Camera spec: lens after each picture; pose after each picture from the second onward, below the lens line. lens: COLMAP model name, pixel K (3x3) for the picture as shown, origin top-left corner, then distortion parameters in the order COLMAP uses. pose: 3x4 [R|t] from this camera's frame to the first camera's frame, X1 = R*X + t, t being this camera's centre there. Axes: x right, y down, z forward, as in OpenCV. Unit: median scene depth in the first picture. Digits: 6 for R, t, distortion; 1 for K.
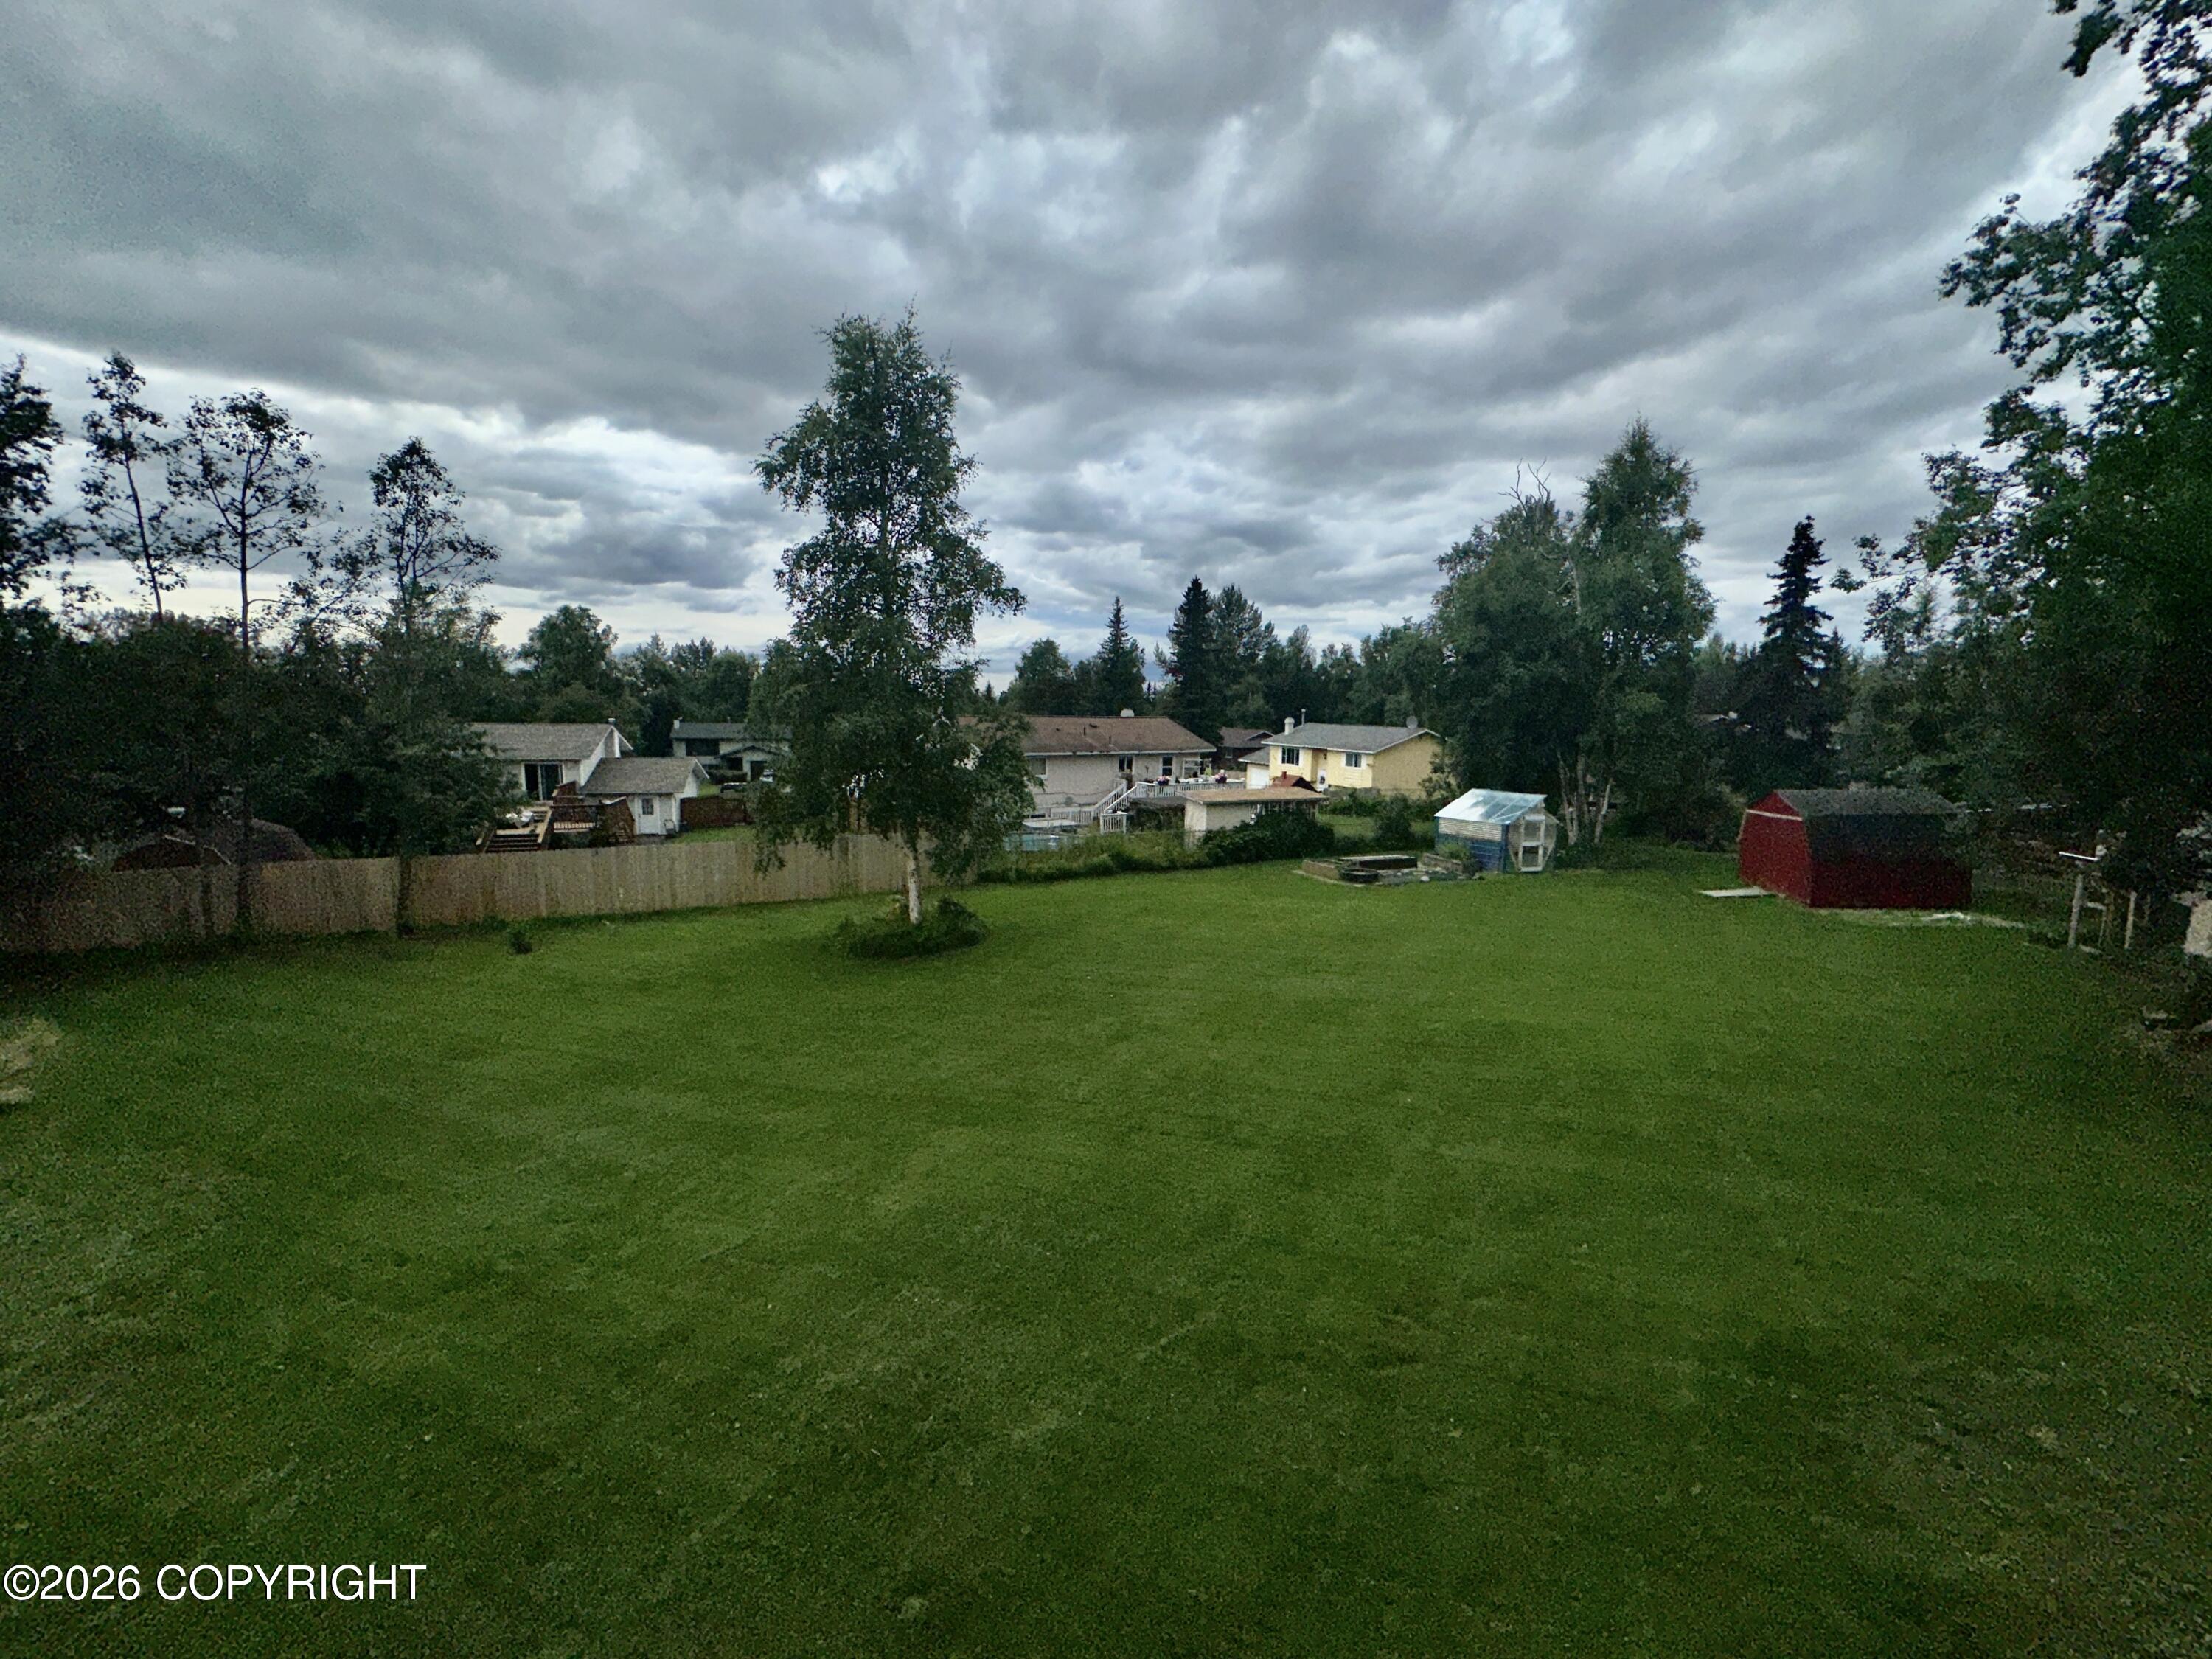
lens RADIAL K [[879.7, 0, 1107.0], [0, 879.7, 823.9], [0, 0, 1]] dist [-0.002839, -0.000307]
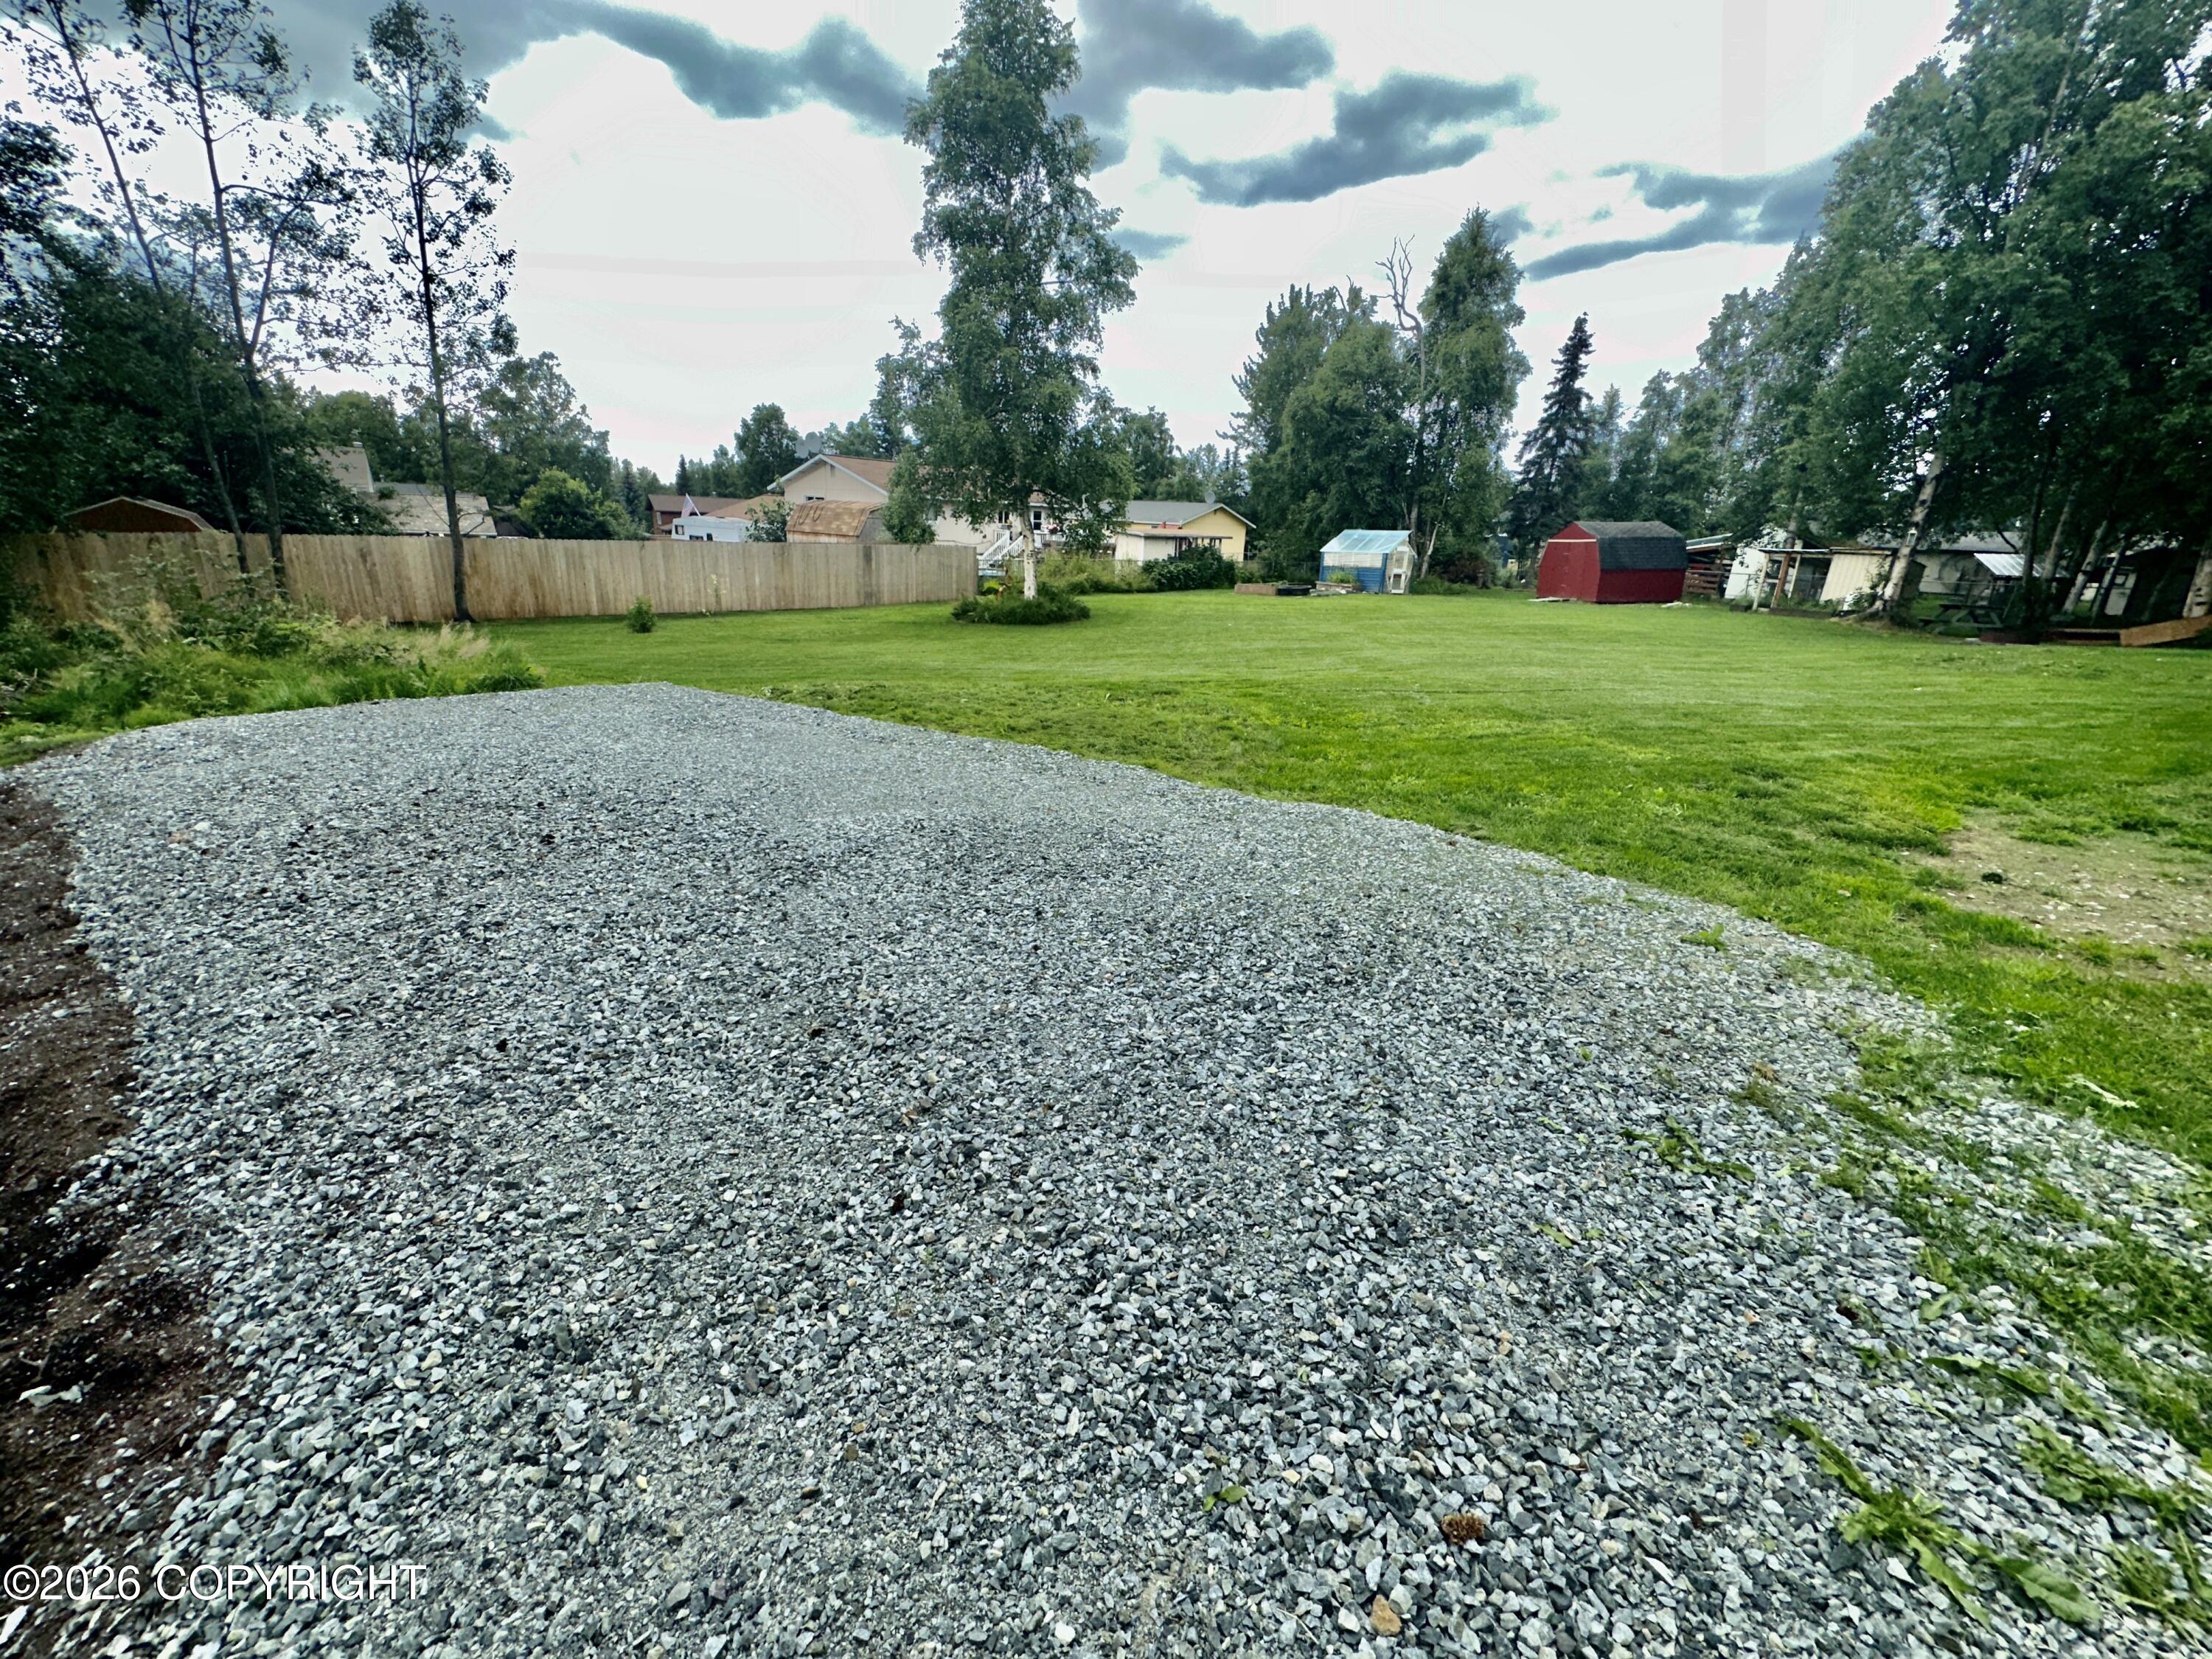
lens RADIAL K [[879.7, 0, 1107.6], [0, 879.7, 837.9], [0, 0, 1]] dist [-0.002839, -0.000307]
pose [[0.938022, -0.087727, 0.335290, -0.369199], [0.012244, 0.975218, 0.220907, 0.111976], [-0.346360, -0.203110, 0.915850, -0.098416]]
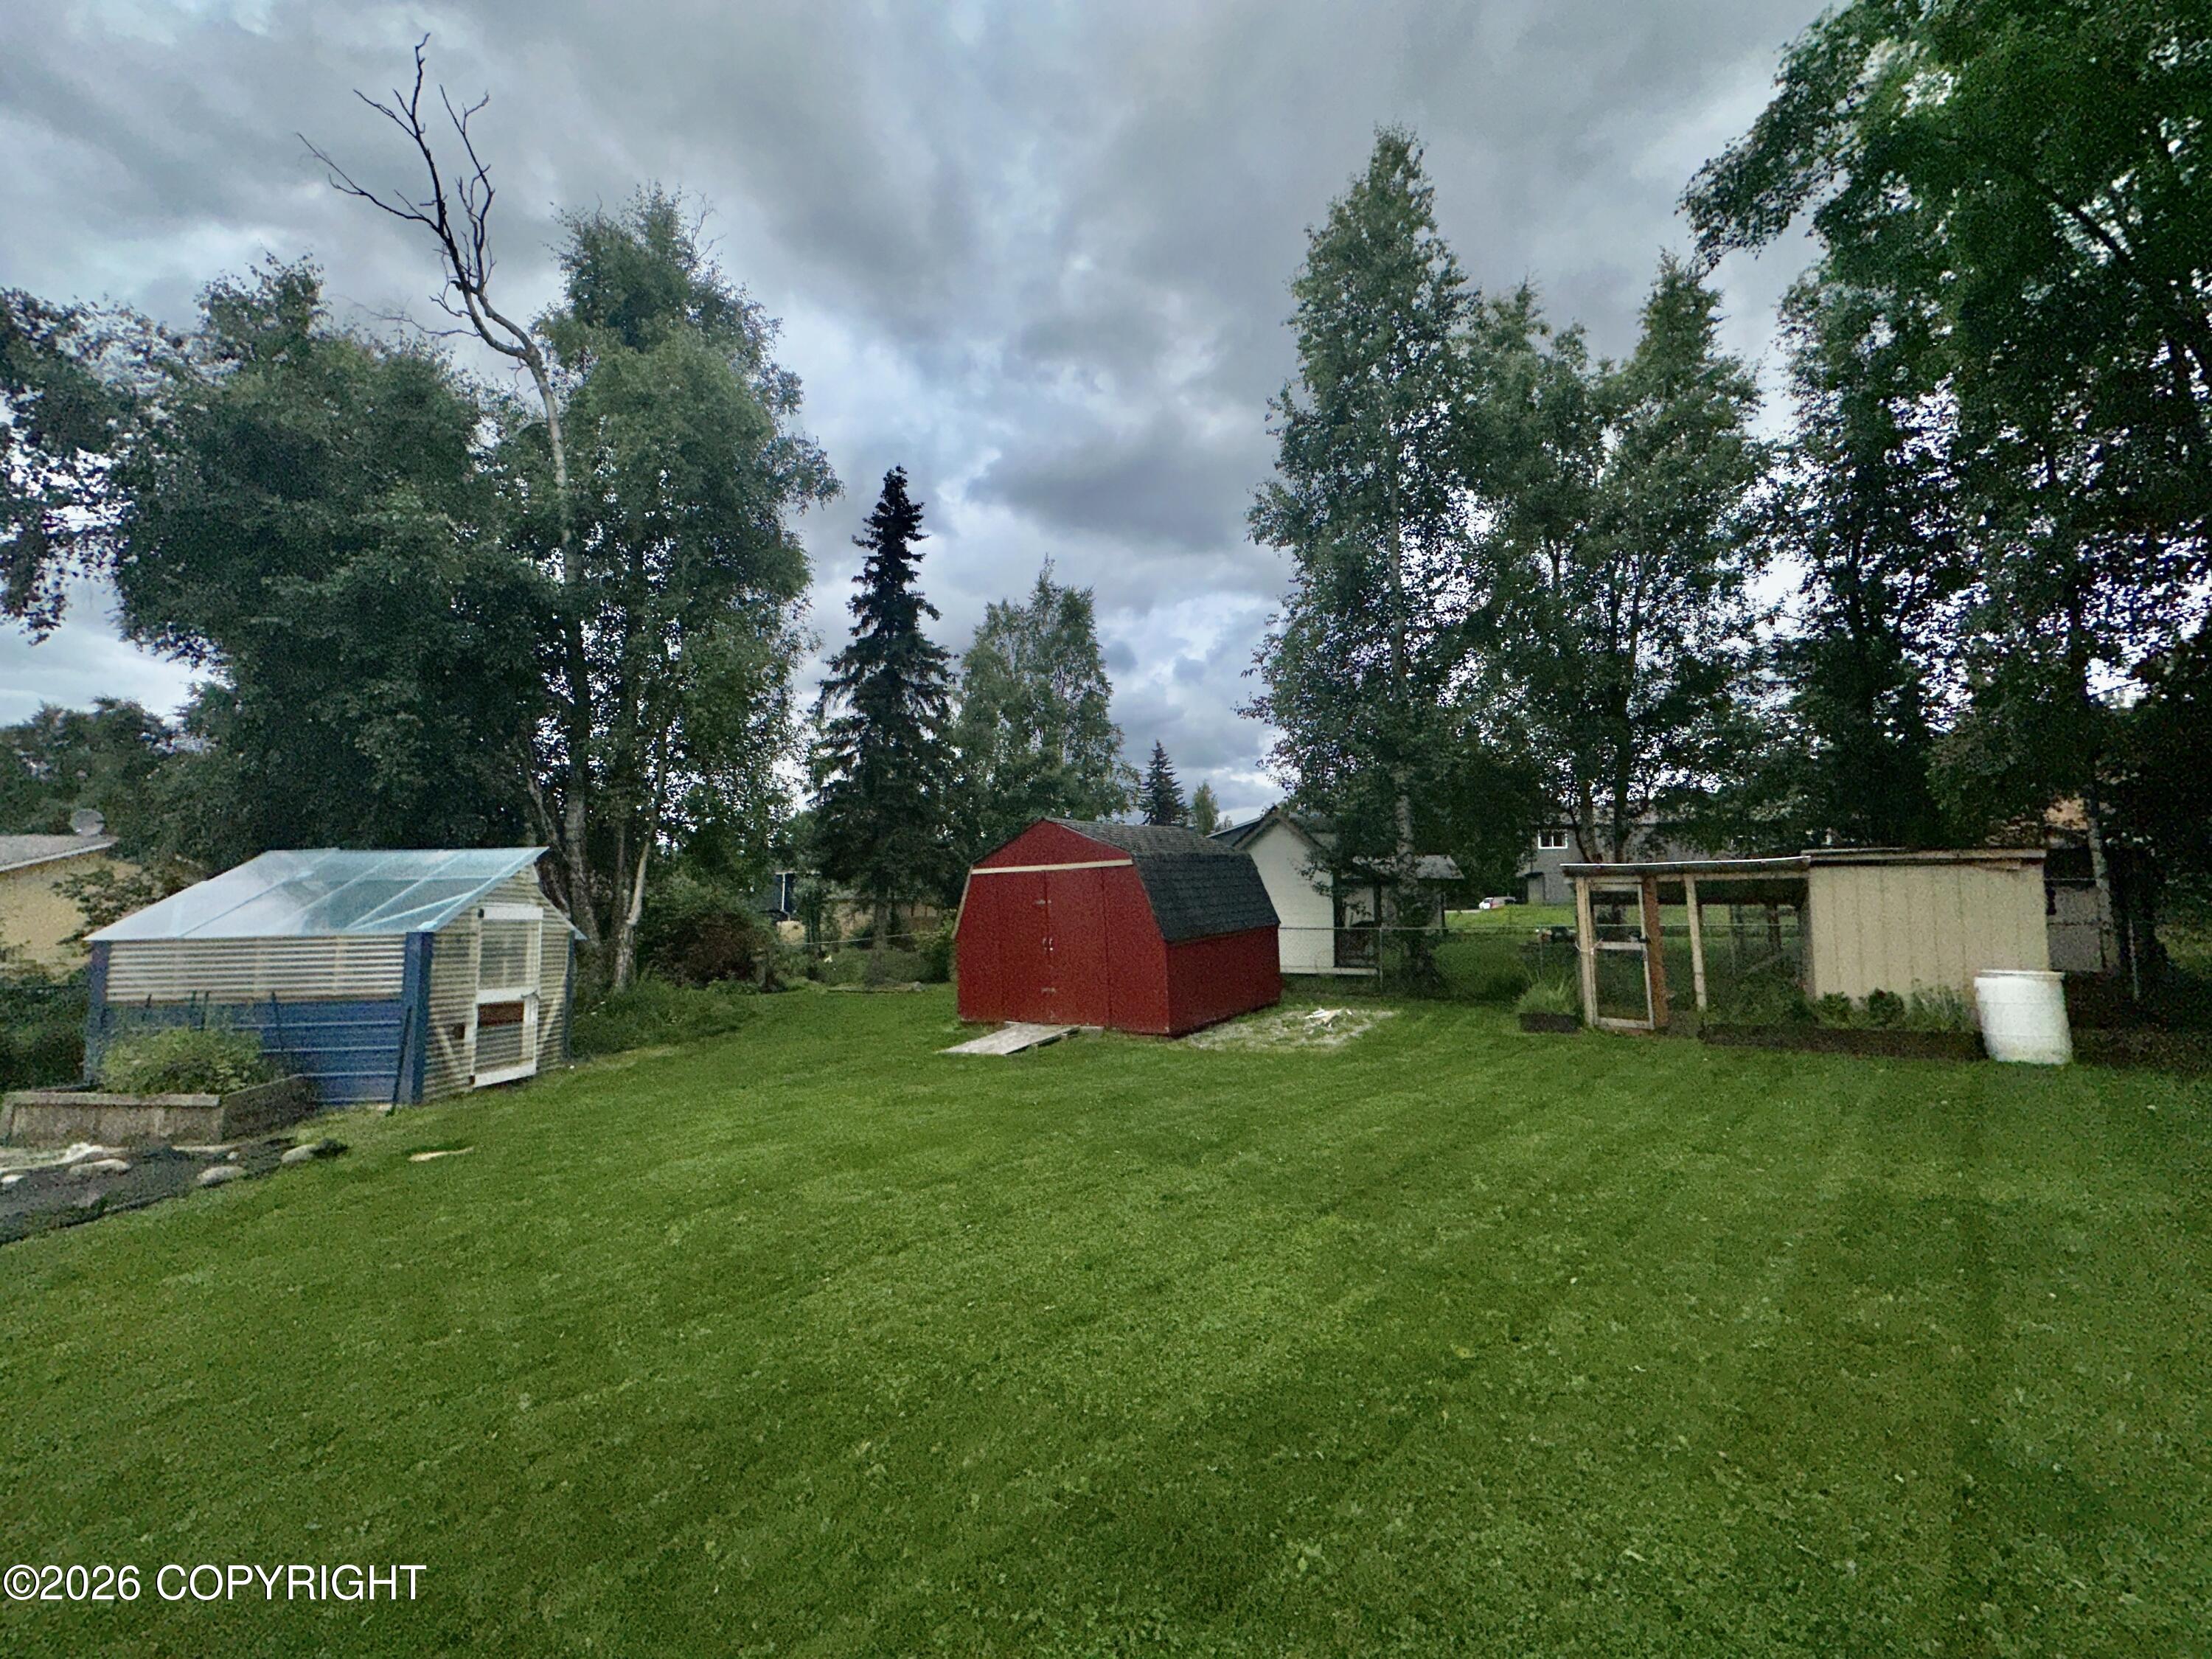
lens RADIAL K [[879.7, 0, 1107.6], [0, 879.7, 827.2], [0, 0, 1]] dist [-0.002839, -0.000307]
pose [[0.390806, 0.070912, 0.917738, 0.265902], [0.119367, 0.984705, -0.126917, 0.029335], [-0.912701, 0.159147, 0.376364, 0.658244]]
